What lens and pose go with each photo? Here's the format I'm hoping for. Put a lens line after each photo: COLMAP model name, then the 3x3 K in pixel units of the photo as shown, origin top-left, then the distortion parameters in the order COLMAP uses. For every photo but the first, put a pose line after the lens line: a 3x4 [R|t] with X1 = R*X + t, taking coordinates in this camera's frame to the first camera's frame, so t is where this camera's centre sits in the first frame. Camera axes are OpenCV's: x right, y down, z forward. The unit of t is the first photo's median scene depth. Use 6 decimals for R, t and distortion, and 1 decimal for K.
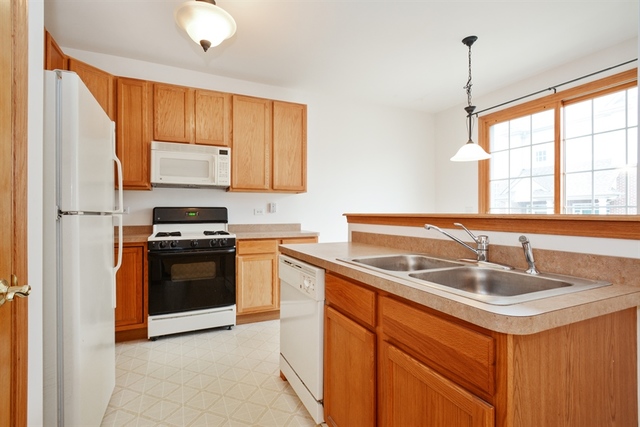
lens RADIAL K [[324.1, 0, 318.3], [0, 324.1, 210.6], [0, 0, 1]] dist [0.000340, -0.000072]
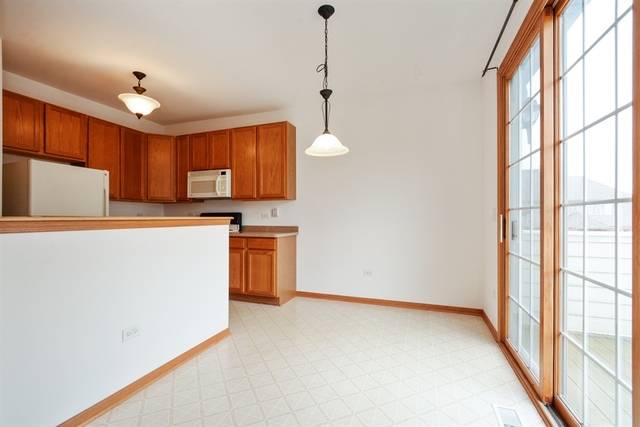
lens RADIAL K [[288.0, 0, 316.3], [0, 288.0, 216.3], [0, 0, 1]] dist [0.004941, 0.000676]
pose [[0.708537, 0.003120, -0.705667, 0.777986], [0.004826, 0.999945, 0.009266, -0.004856], [0.705657, -0.009971, 0.708483, 0.372873]]
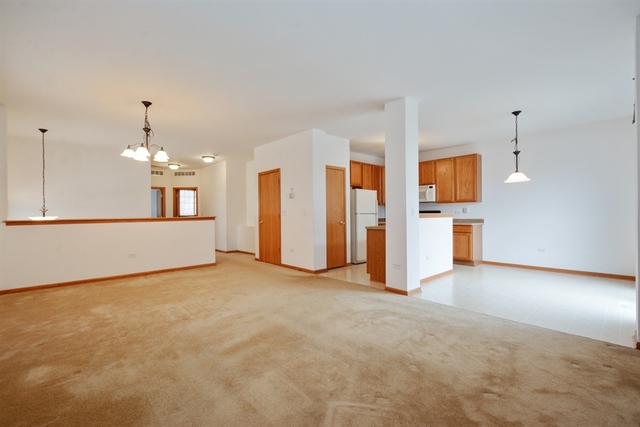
lens RADIAL K [[288.0, 0, 313.5], [0, 288.0, 213.9], [0, 0, 1]] dist [0.004941, 0.000676]
pose [[0.310810, 0.001580, -0.950471, 1.267294], [0.017187, 0.999826, 0.007282, -0.017108], [0.950317, -0.018599, 0.310729, -0.391074]]
